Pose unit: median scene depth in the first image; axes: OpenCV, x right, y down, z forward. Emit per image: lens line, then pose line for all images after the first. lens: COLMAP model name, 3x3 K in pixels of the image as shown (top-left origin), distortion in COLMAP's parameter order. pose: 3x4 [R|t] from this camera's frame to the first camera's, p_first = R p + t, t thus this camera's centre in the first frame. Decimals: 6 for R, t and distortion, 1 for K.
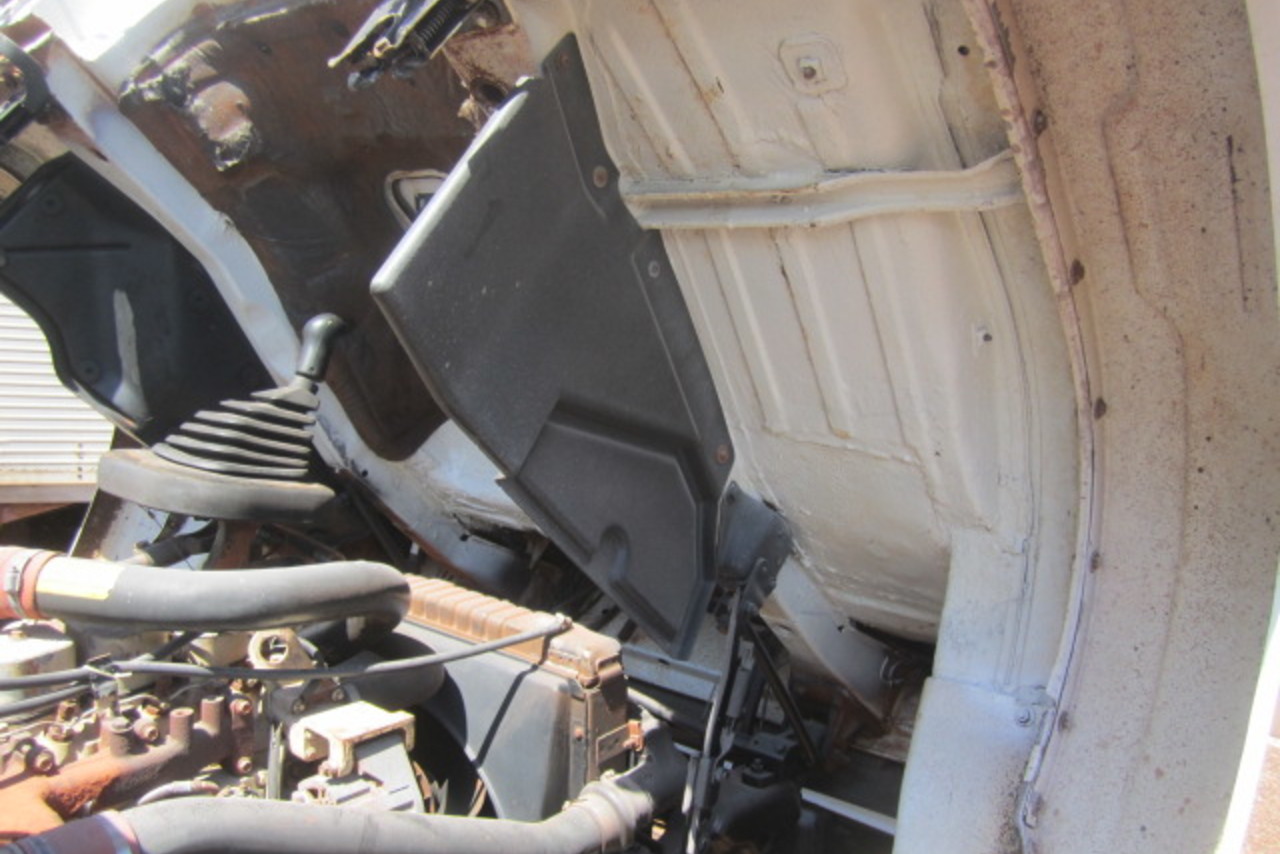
lens RADIAL K [[1054.3, 0, 625.4], [0, 1054.3, 407.5], [0, 0, 1]] dist [-0.054726, 0.014179]
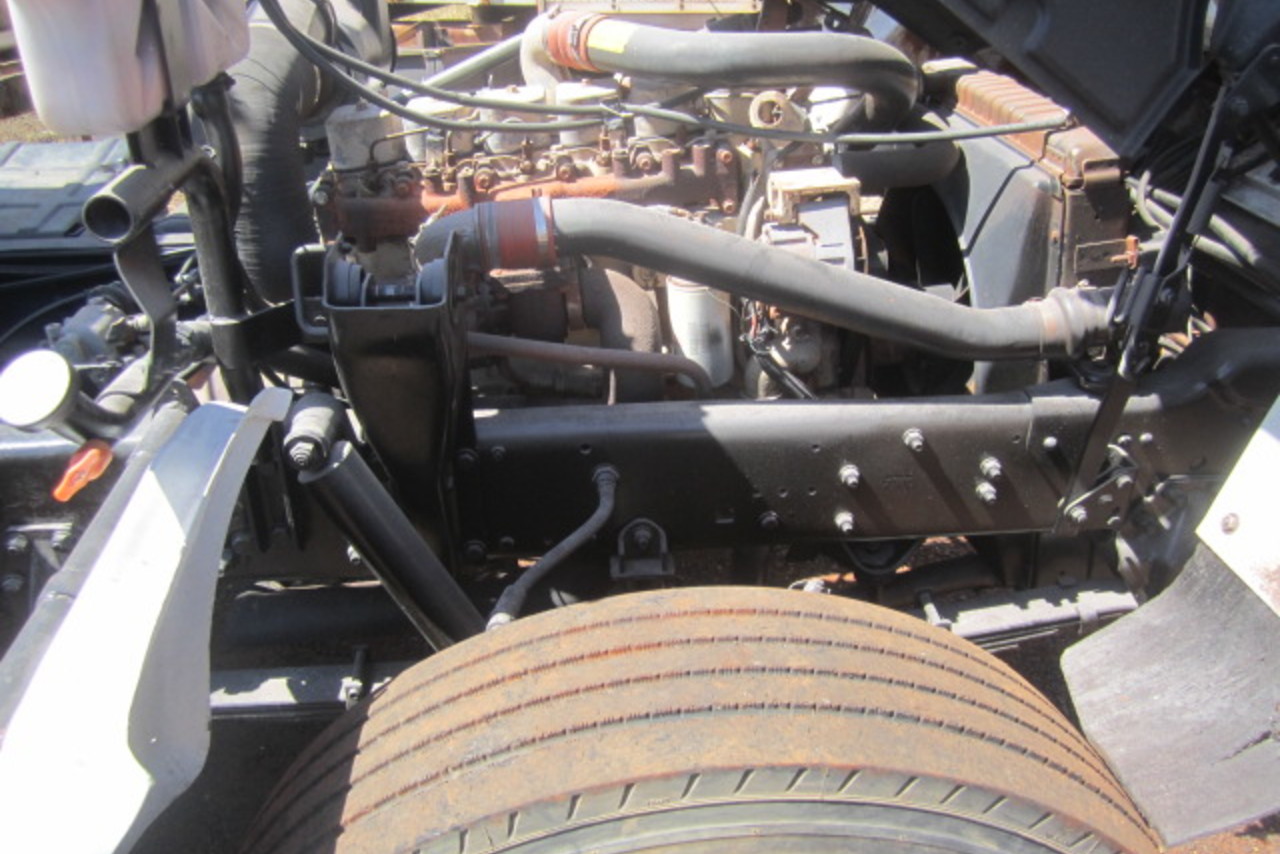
lens RADIAL K [[1054.3, 0, 625.4], [0, 1054.3, 407.5], [0, 0, 1]] dist [-0.054726, 0.014179]
pose [[0.687896, 0.258898, -0.678064, 0.369234], [0.037912, 0.920126, 0.389783, 0.071755], [0.724818, -0.293836, 0.623136, 0.086847]]
